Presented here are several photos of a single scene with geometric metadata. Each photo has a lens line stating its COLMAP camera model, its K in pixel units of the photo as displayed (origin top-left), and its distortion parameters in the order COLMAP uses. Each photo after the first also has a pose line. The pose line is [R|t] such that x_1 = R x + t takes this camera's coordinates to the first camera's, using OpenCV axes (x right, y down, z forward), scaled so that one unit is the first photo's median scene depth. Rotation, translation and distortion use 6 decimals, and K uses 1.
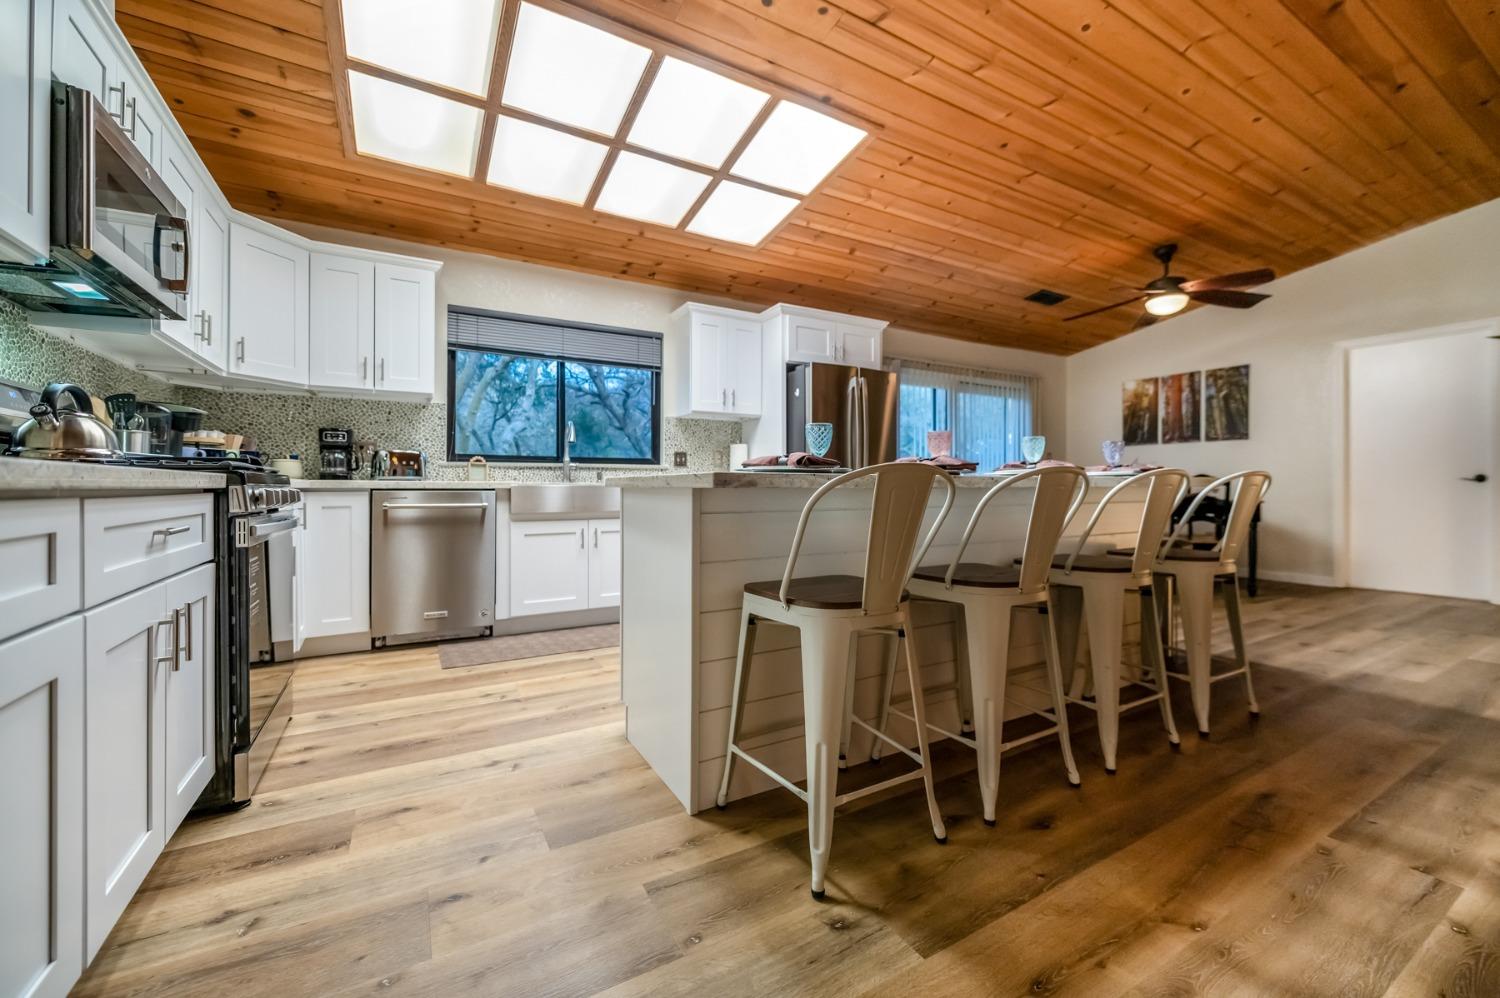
lens RADIAL K [[601.6, 0, 750.2], [0, 601.6, 491.7], [0, 0, 1]] dist [-0.000999, -0.002093]
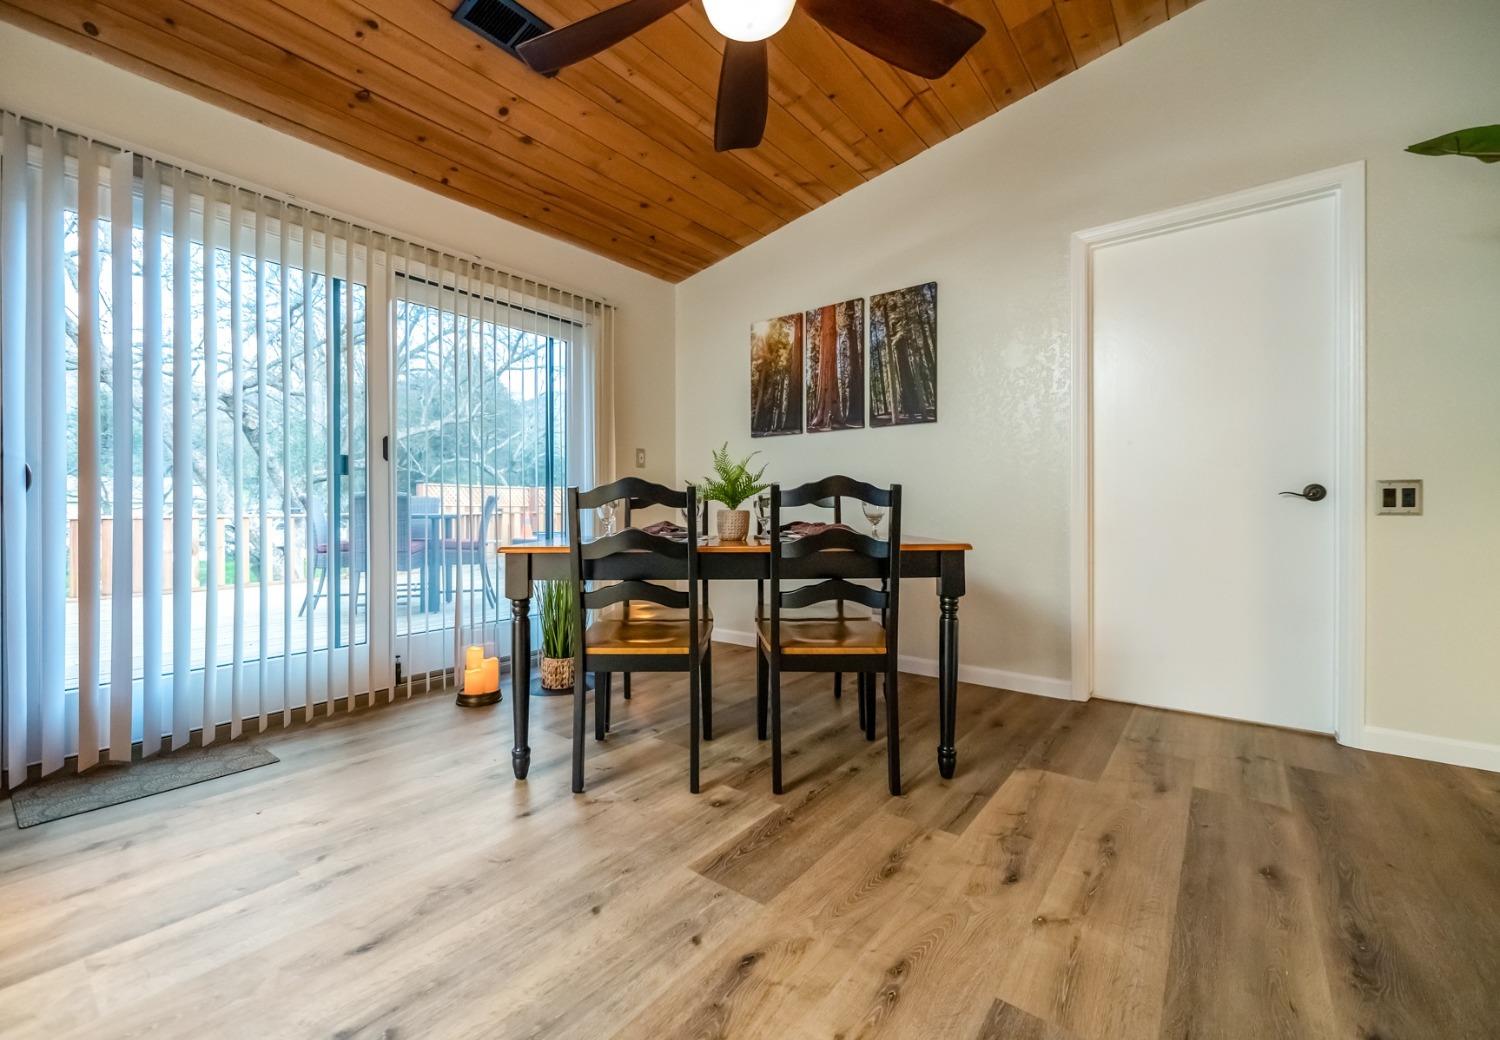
lens RADIAL K [[607.7, 0, 724.6], [0, 607.7, 523.3], [0, 0, 1]] dist [-0.005758, 0.000105]
pose [[0.920875, -0.002458, 0.389851, 0.626705], [-0.000375, 0.999974, 0.007190, 0.001348], [-0.389859, -0.006768, 0.920850, 0.809791]]
